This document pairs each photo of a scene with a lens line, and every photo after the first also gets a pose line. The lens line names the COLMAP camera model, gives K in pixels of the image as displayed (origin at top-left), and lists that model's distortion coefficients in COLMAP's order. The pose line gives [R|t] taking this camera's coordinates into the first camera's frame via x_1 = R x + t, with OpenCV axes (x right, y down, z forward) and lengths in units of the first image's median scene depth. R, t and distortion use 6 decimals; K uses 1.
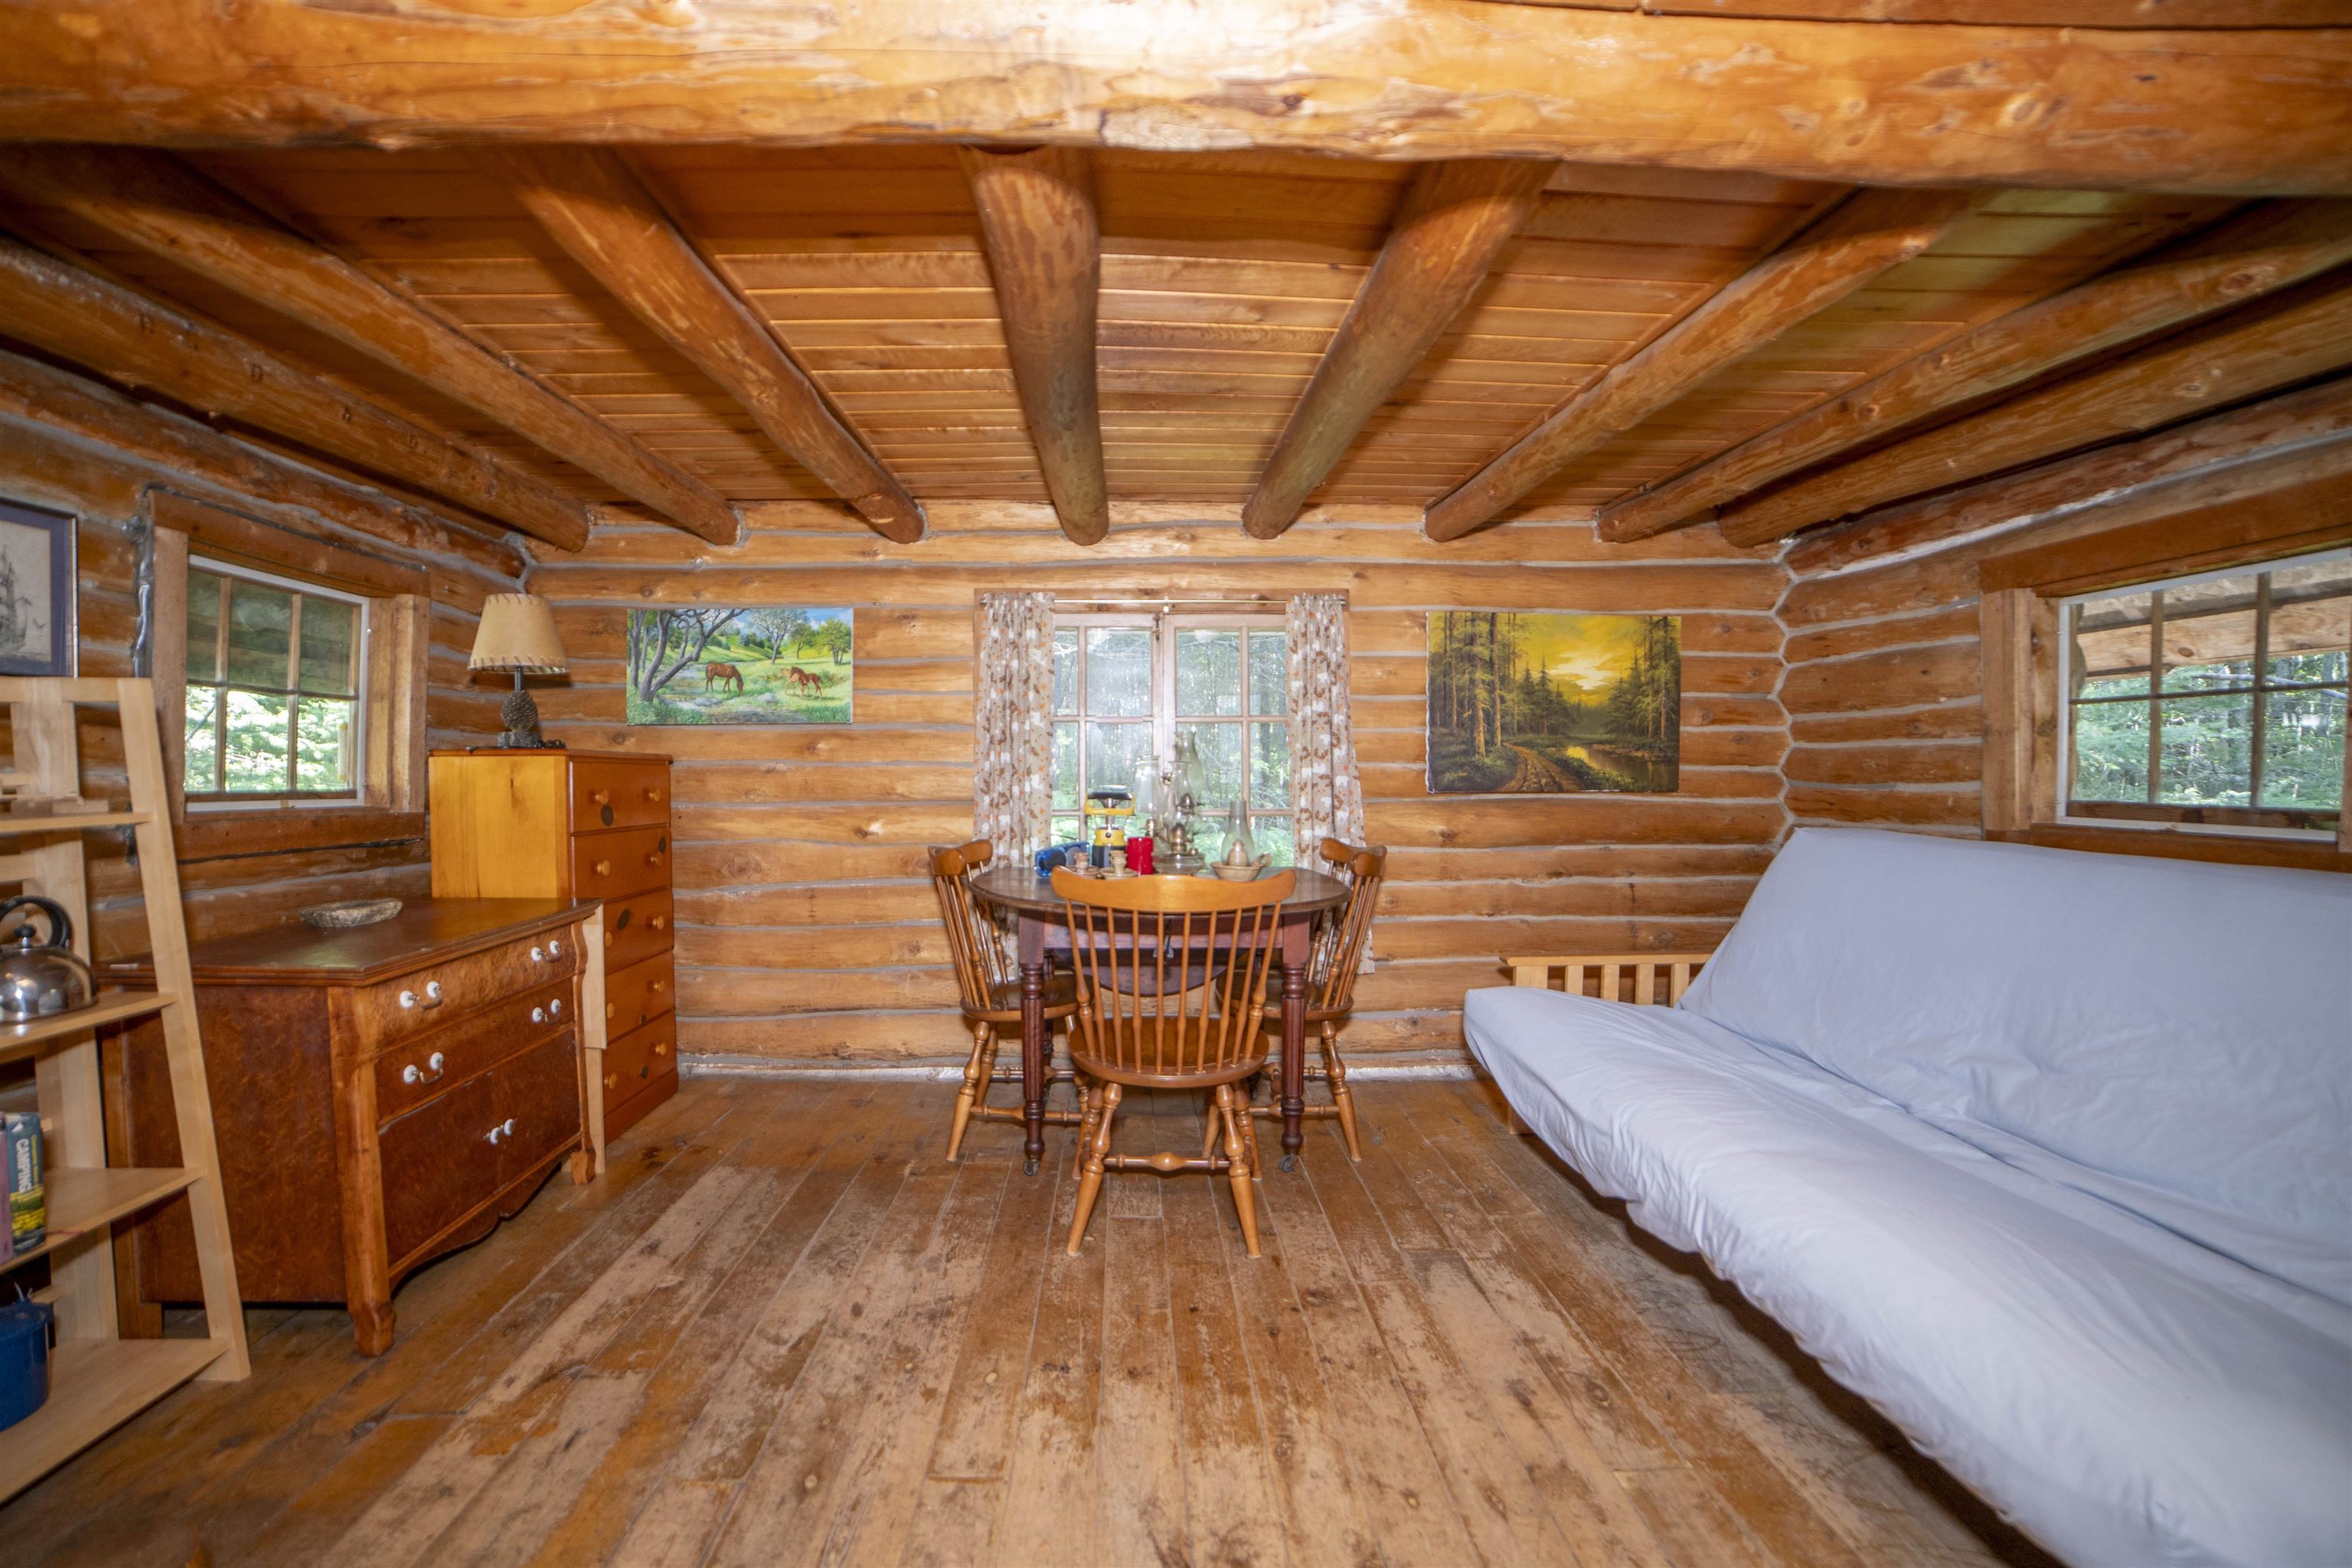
lens RADIAL K [[998.0, 0, 1150.1], [0, 998.0, 801.7], [0, 0, 1]] dist [-0.113074, 0.040675]
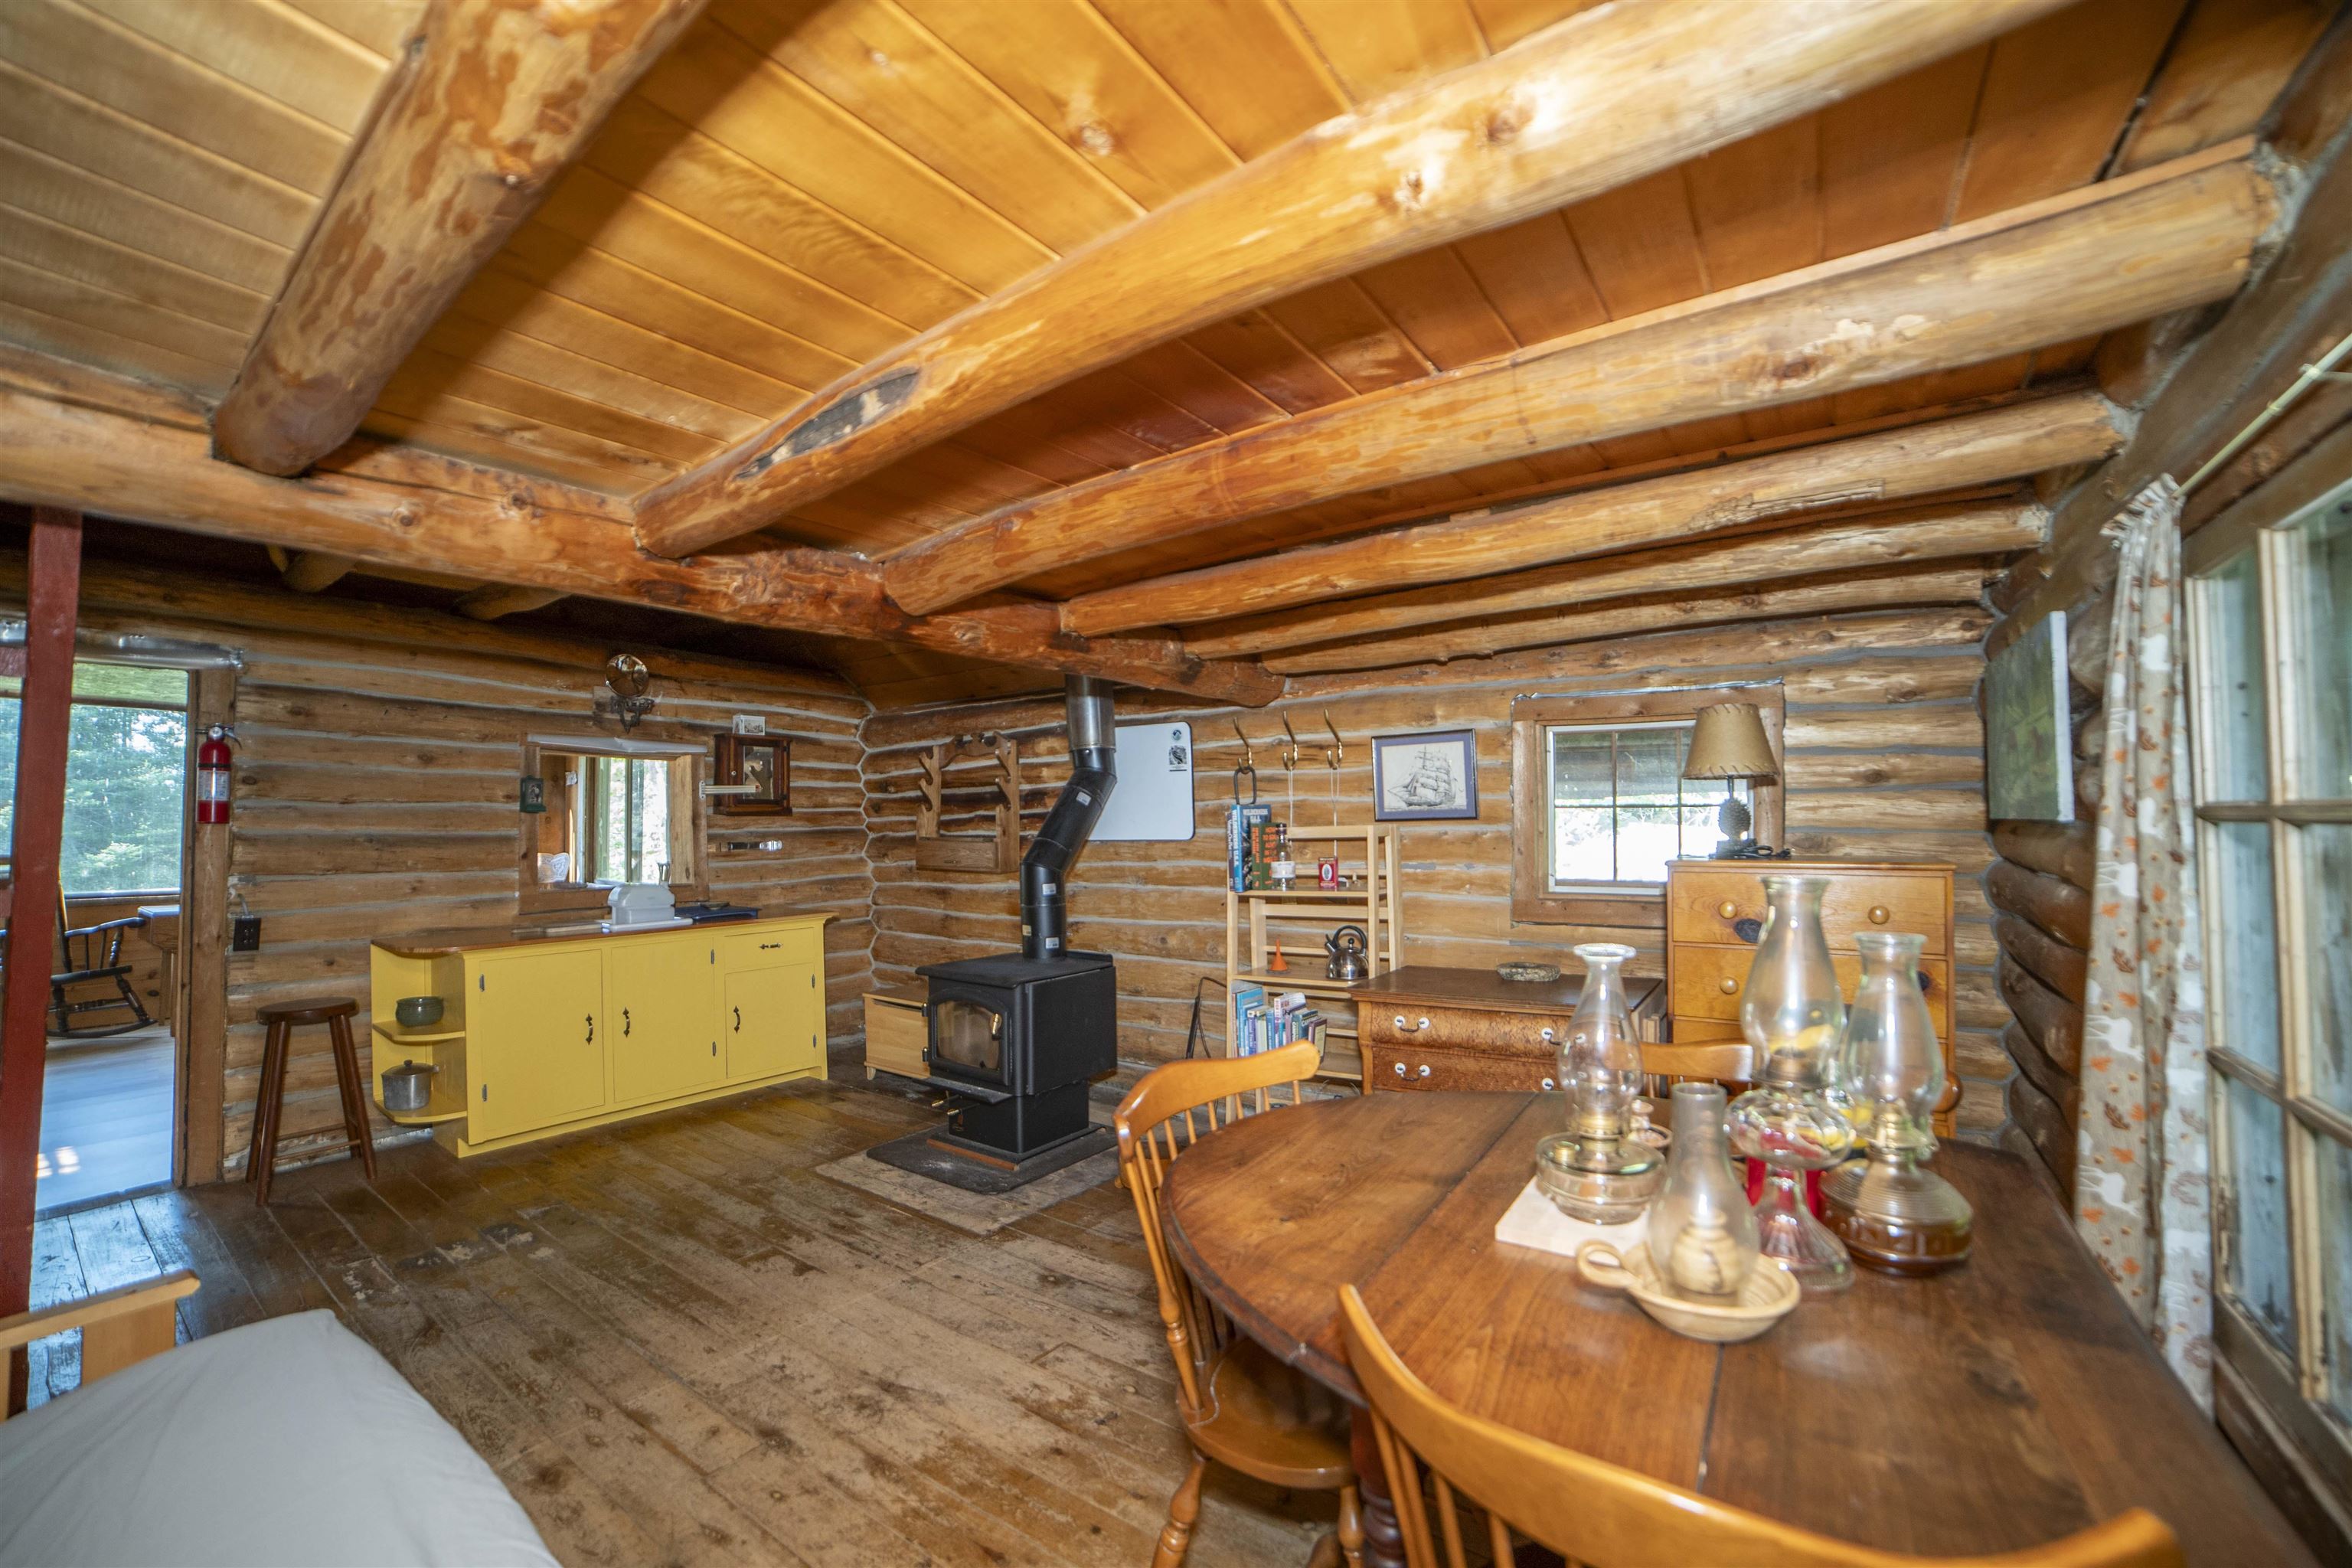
lens RADIAL K [[957.5, 0, 1178.4], [0, 957.5, 800.2], [0, 0, 1]] dist [-0.114181, 0.041384]
pose [[-0.605942, -0.007396, -0.795475, 0.447311], [-0.010568, 0.999943, -0.001247, -0.098876], [0.795439, 0.007651, -0.605985, 1.049341]]
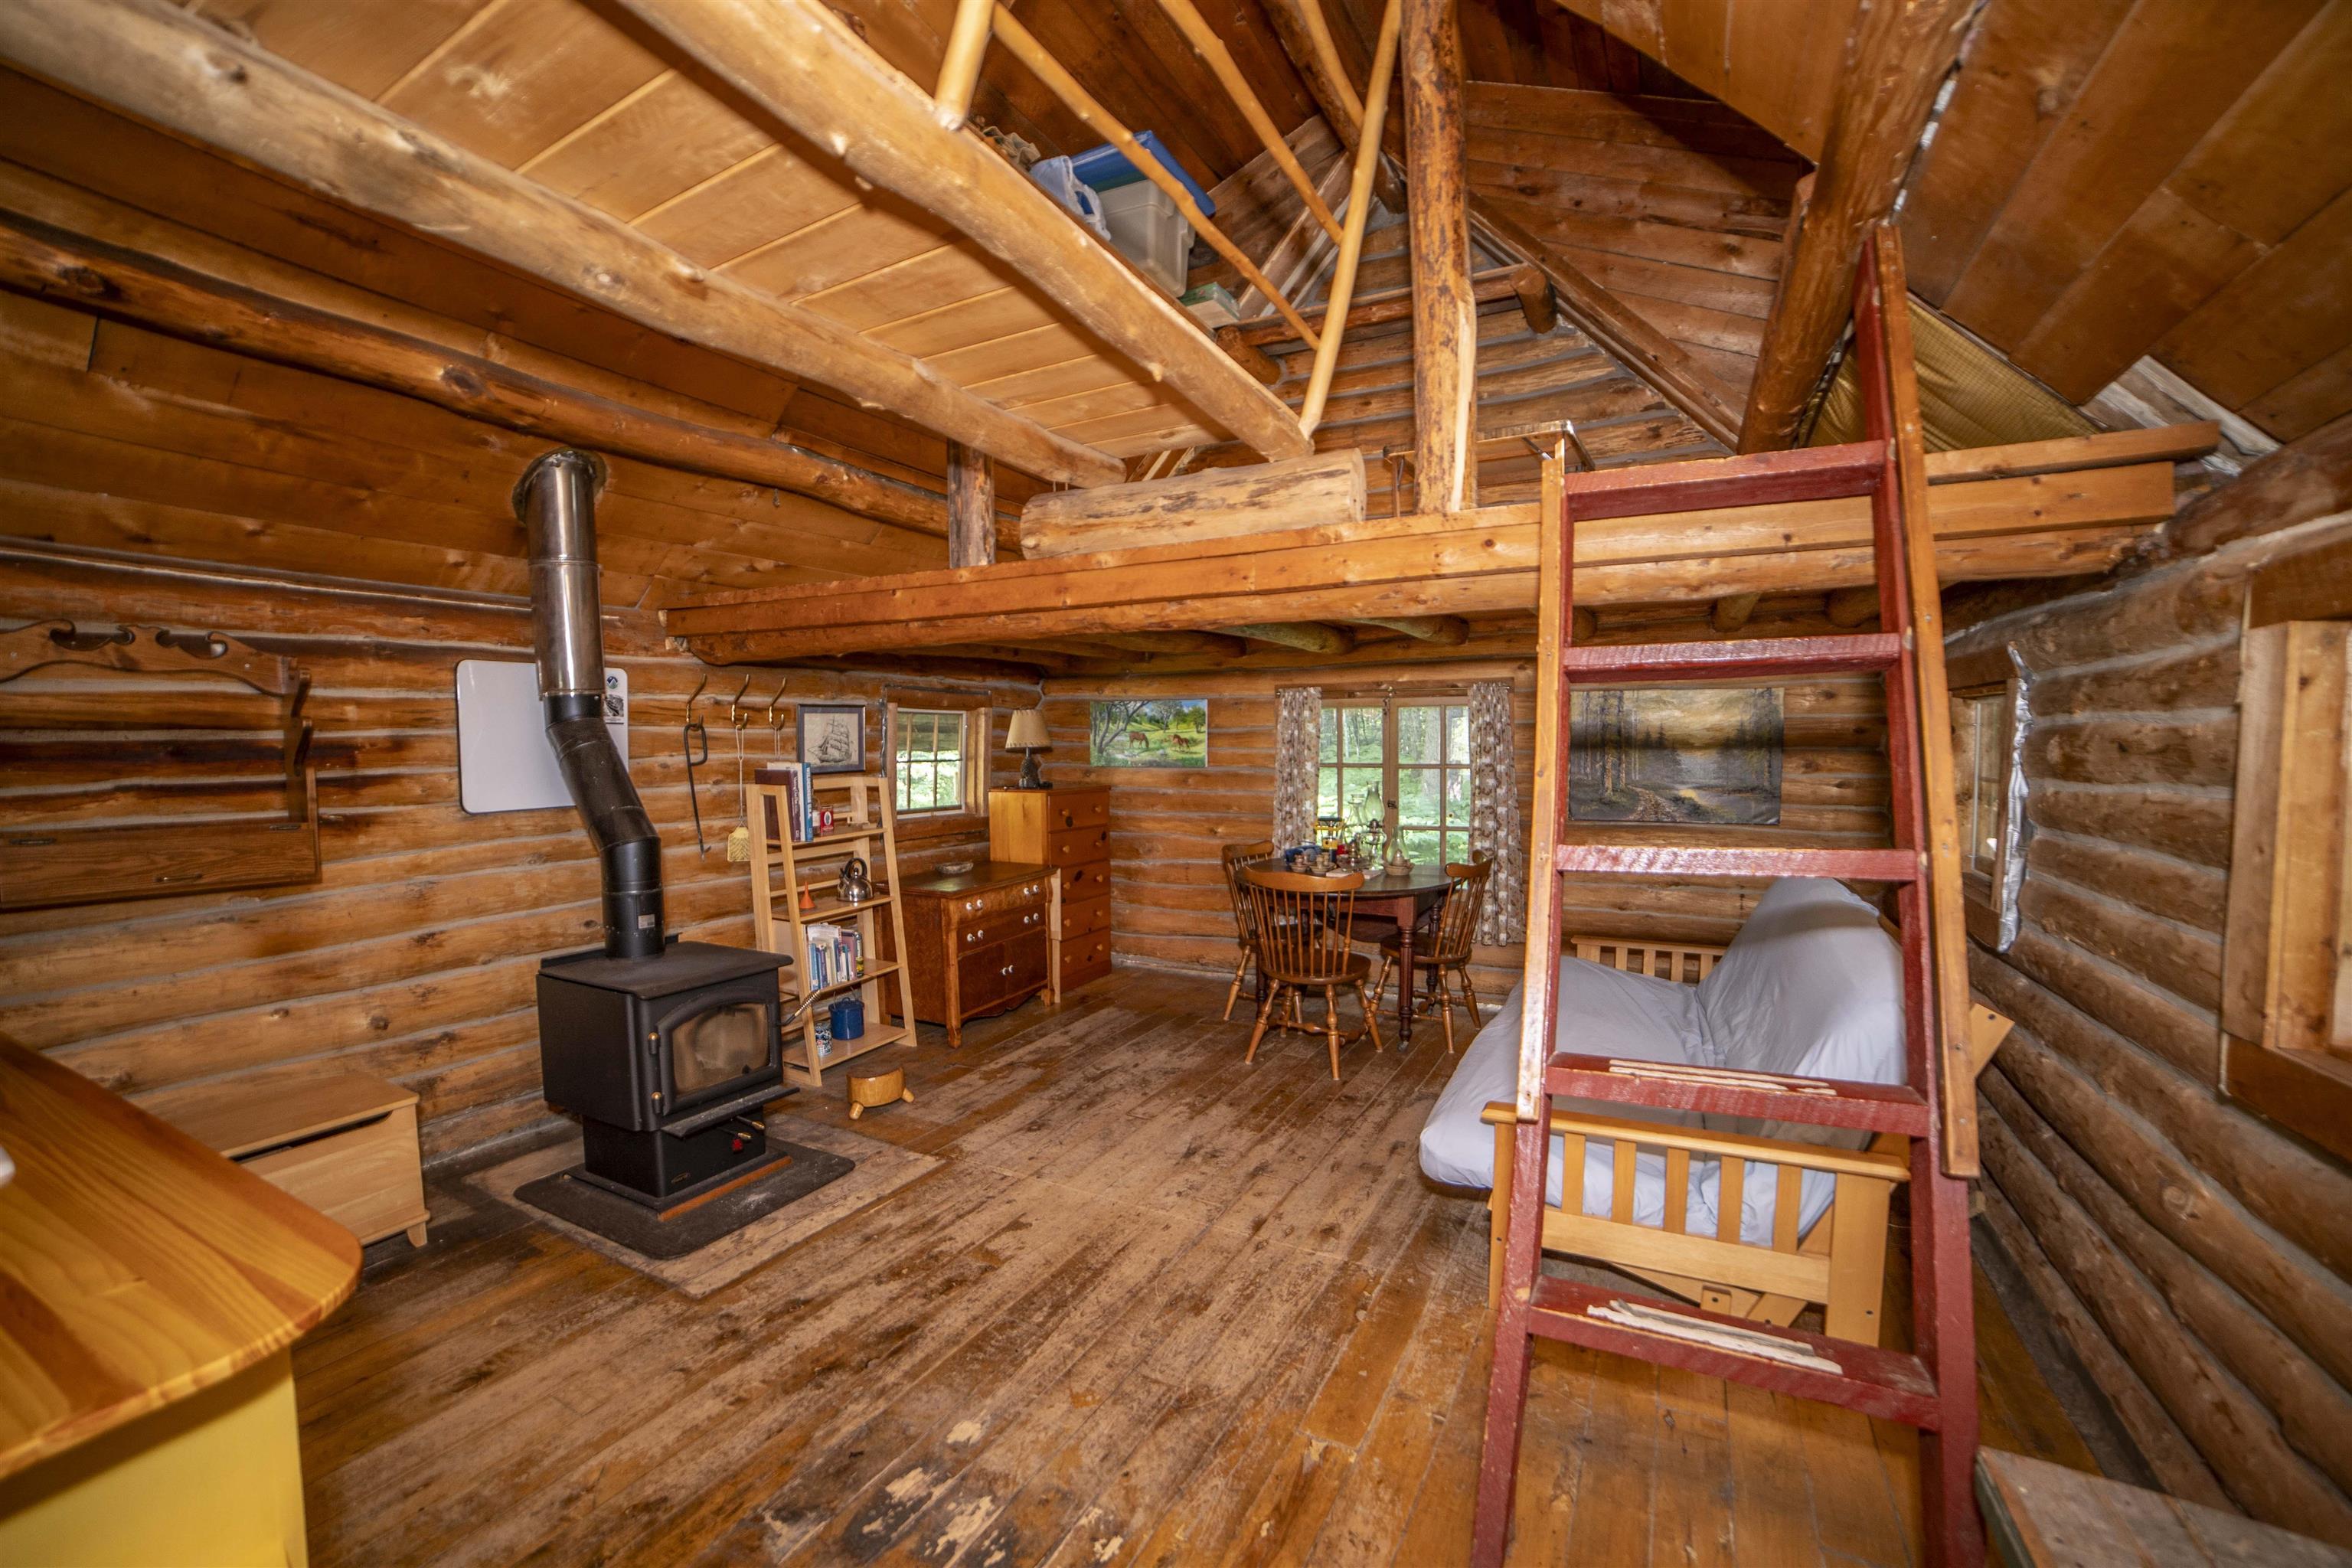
lens RADIAL K [[959.6, 0, 1172.6], [0, 959.6, 799.2], [0, 0, 1]] dist [-0.104601, 0.036573]
pose [[0.867315, 0.025756, -0.497092, 0.541547], [-0.009159, 0.999317, 0.035798, -0.096695], [0.497675, -0.026495, 0.866959, -0.530257]]
